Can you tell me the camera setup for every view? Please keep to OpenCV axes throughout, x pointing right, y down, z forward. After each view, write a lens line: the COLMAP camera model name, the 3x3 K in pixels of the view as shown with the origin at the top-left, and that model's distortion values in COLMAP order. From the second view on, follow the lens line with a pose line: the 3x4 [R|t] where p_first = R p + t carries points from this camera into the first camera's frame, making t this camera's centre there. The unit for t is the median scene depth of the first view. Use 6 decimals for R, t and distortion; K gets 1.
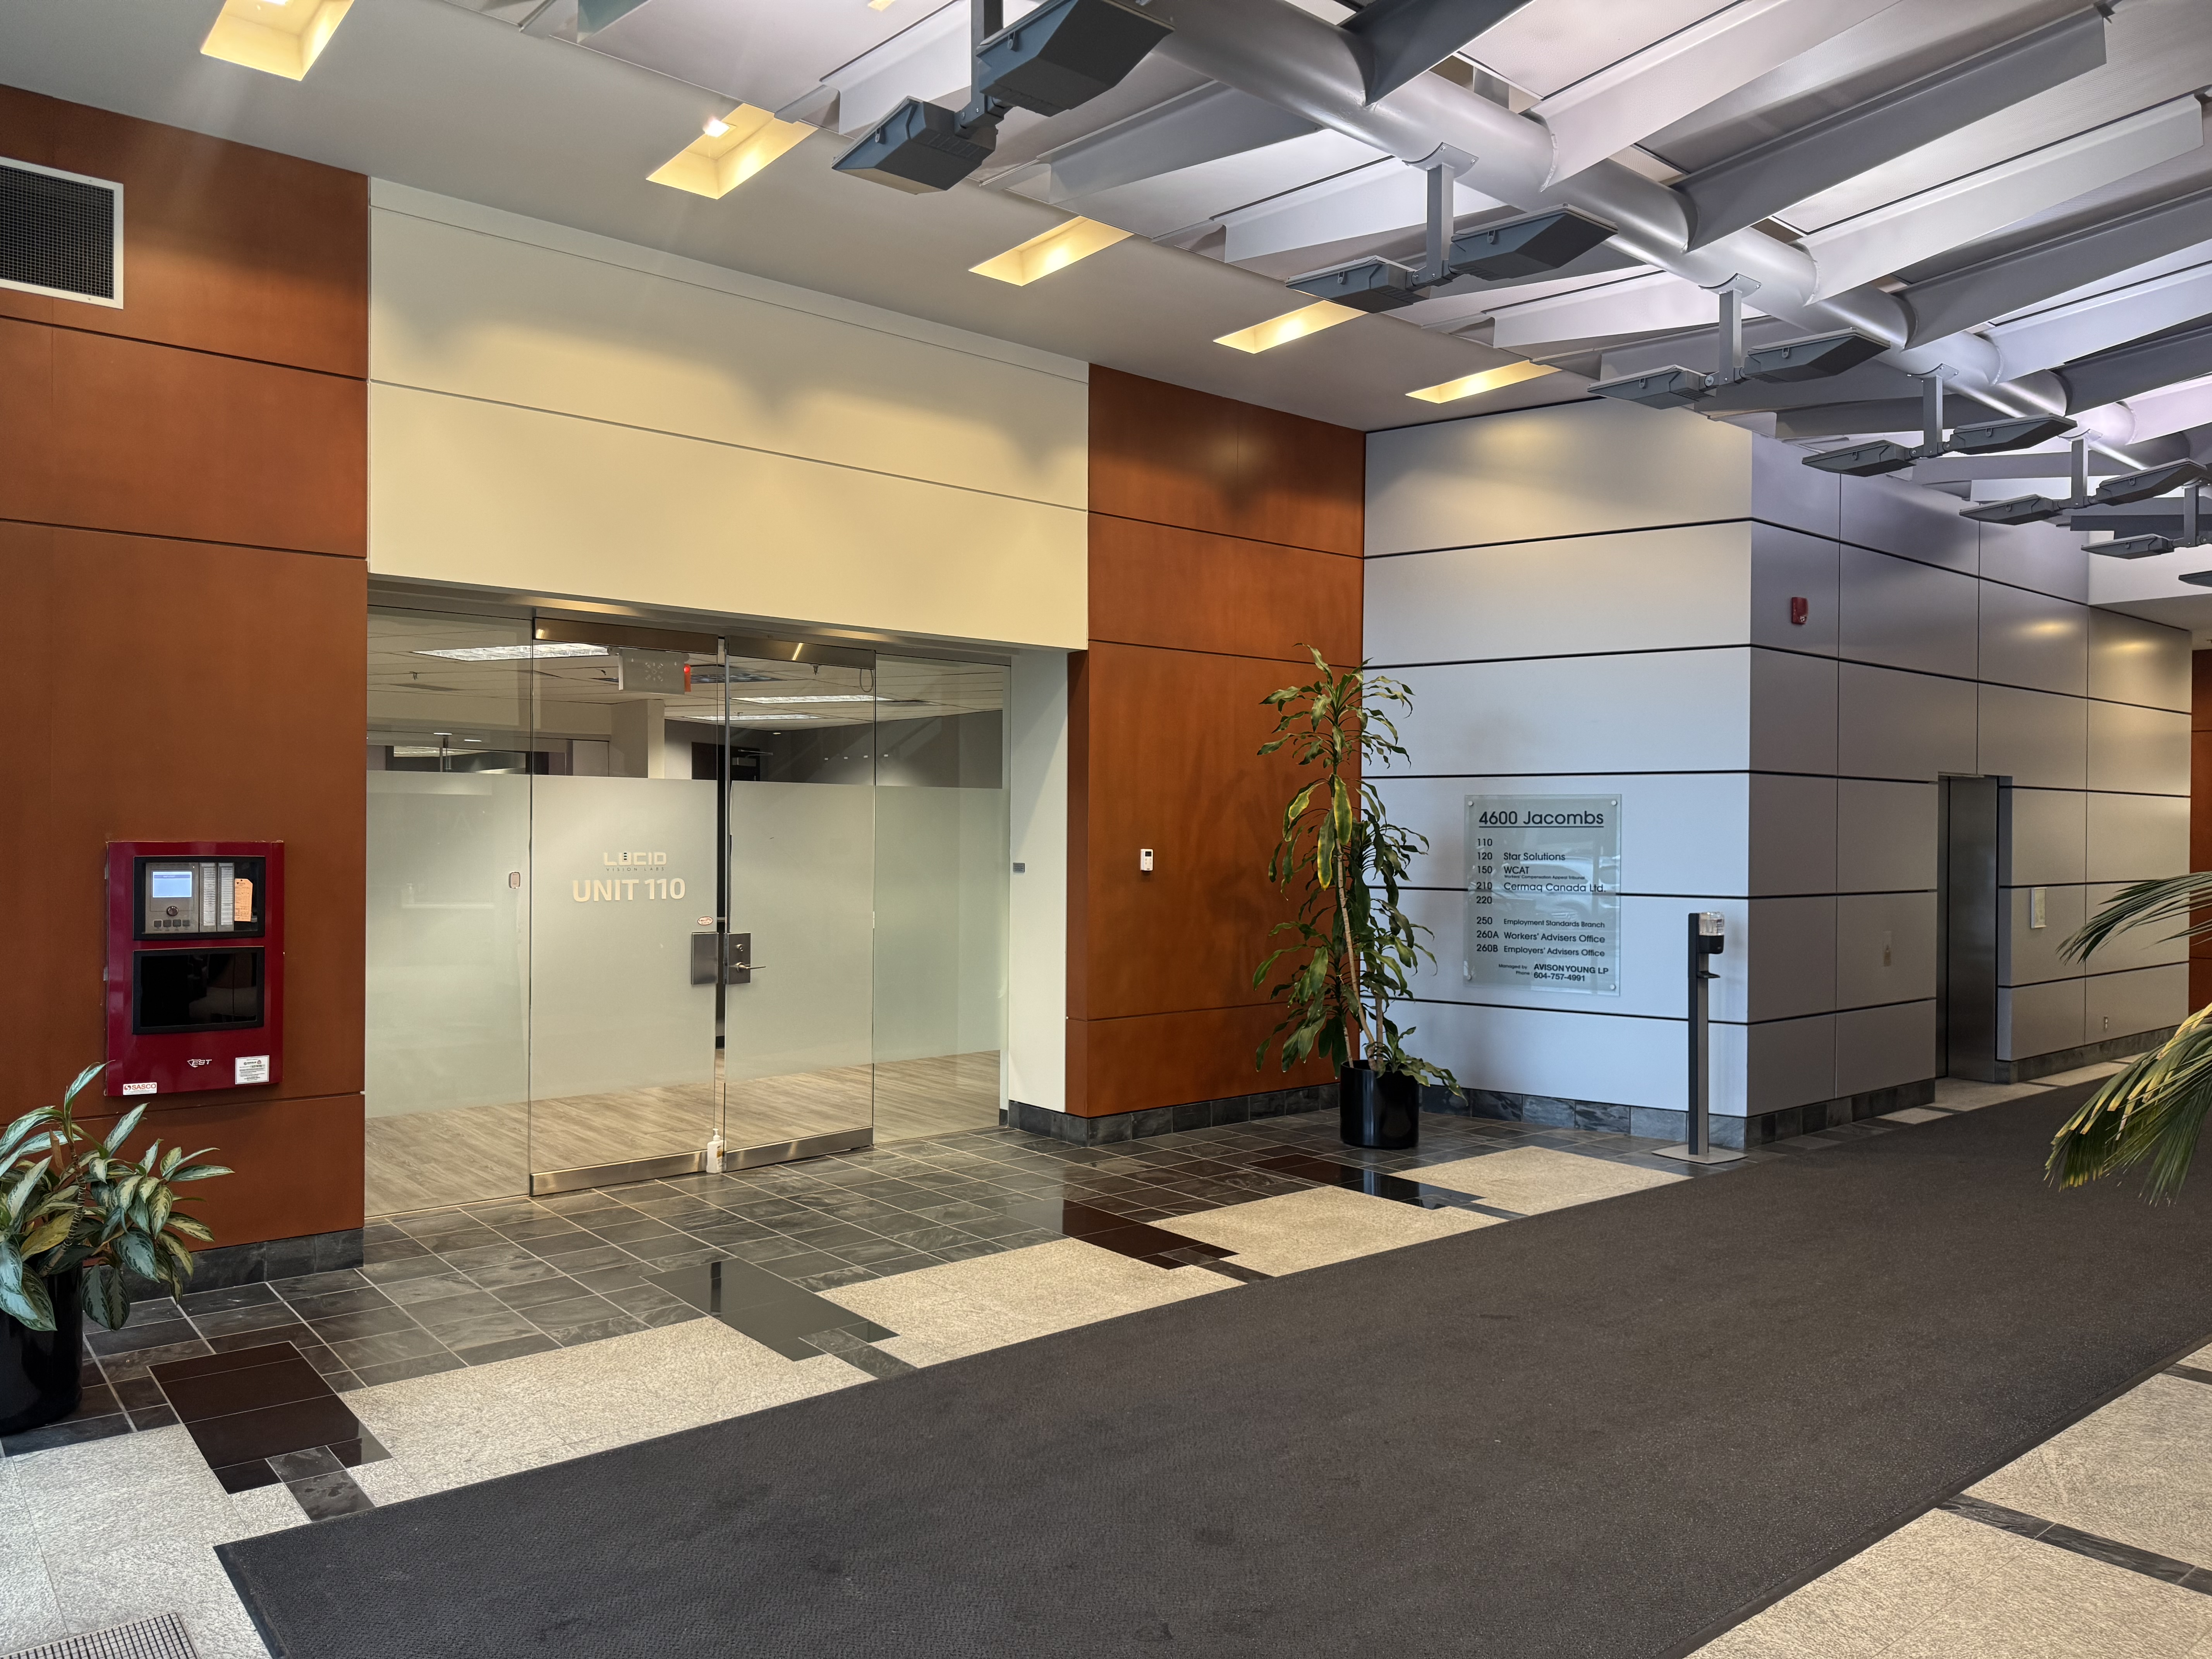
lens RADIAL K [[1539.3, 0, 1106.0], [0, 1539.3, 829.5], [0, 0, 1]] dist [0.083191, -0.118889]
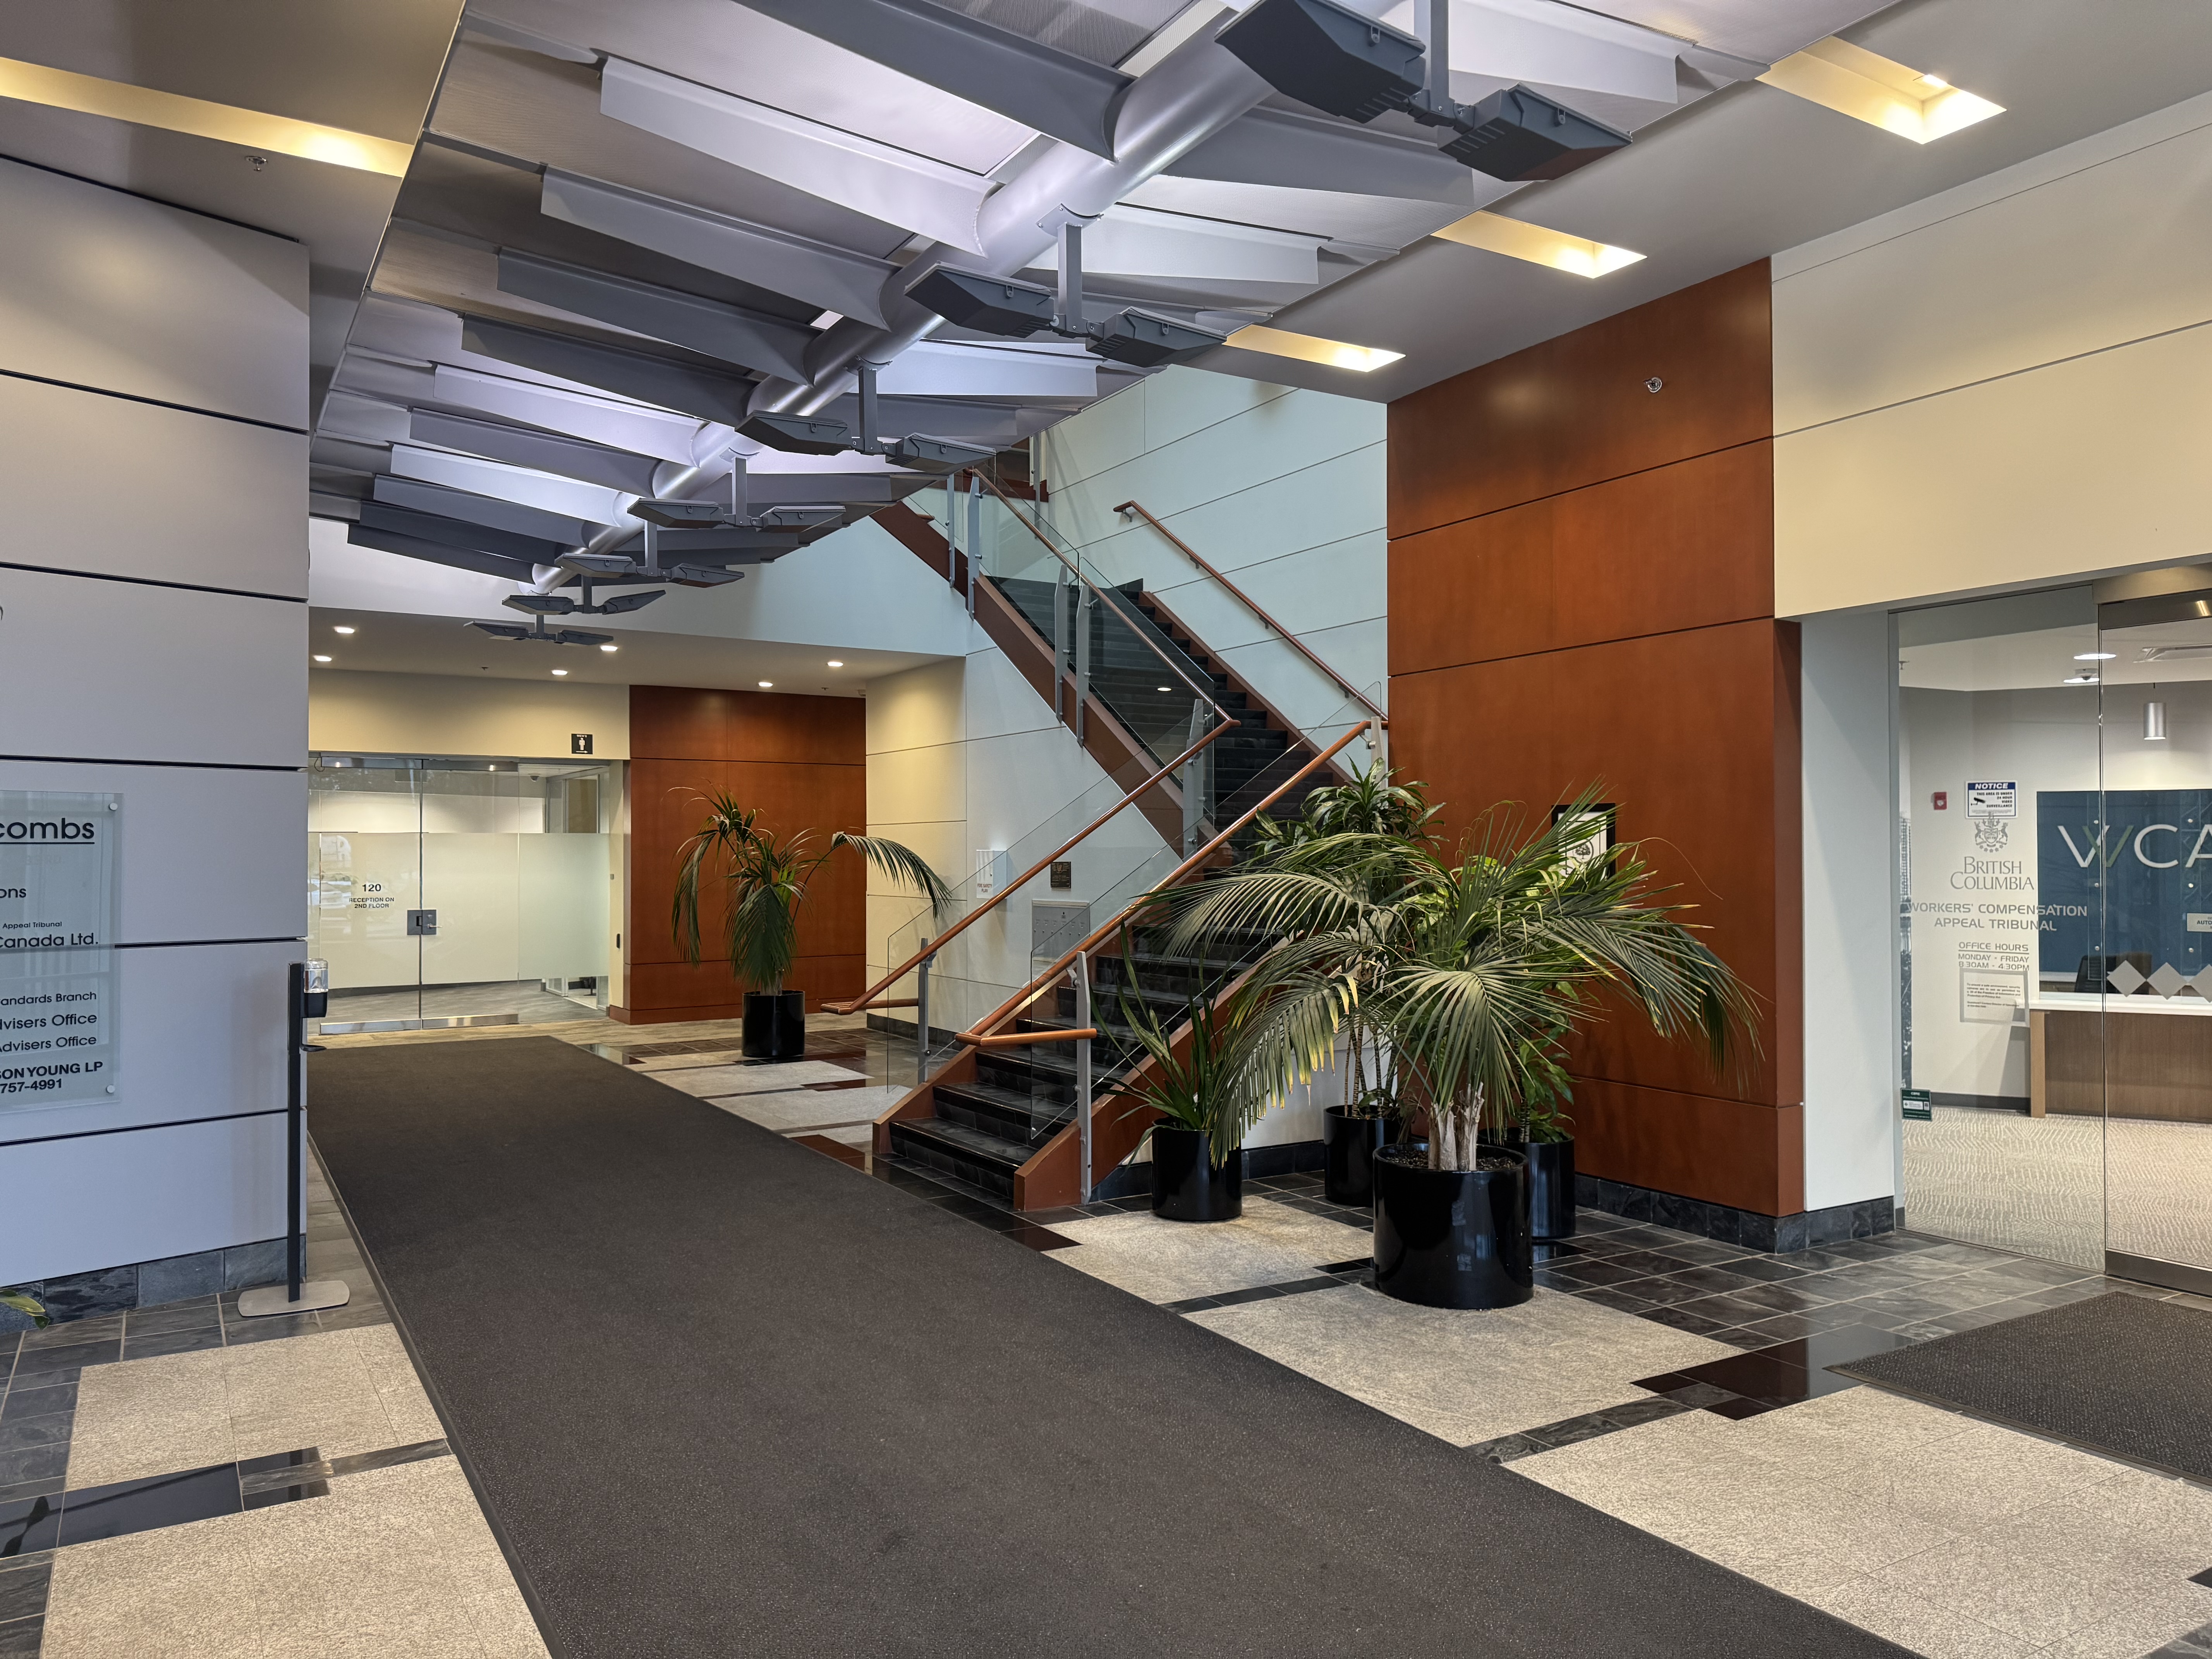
lens RADIAL K [[1539.3, 0, 1106.0], [0, 1539.3, 829.5], [0, 0, 1]] dist [0.083191, -0.118889]
pose [[0.145156, 0.010944, 0.989348, -0.333336], [0.004343, 0.999922, -0.011698, 0.002585], [-0.989399, 0.005994, 0.145097, 0.629039]]
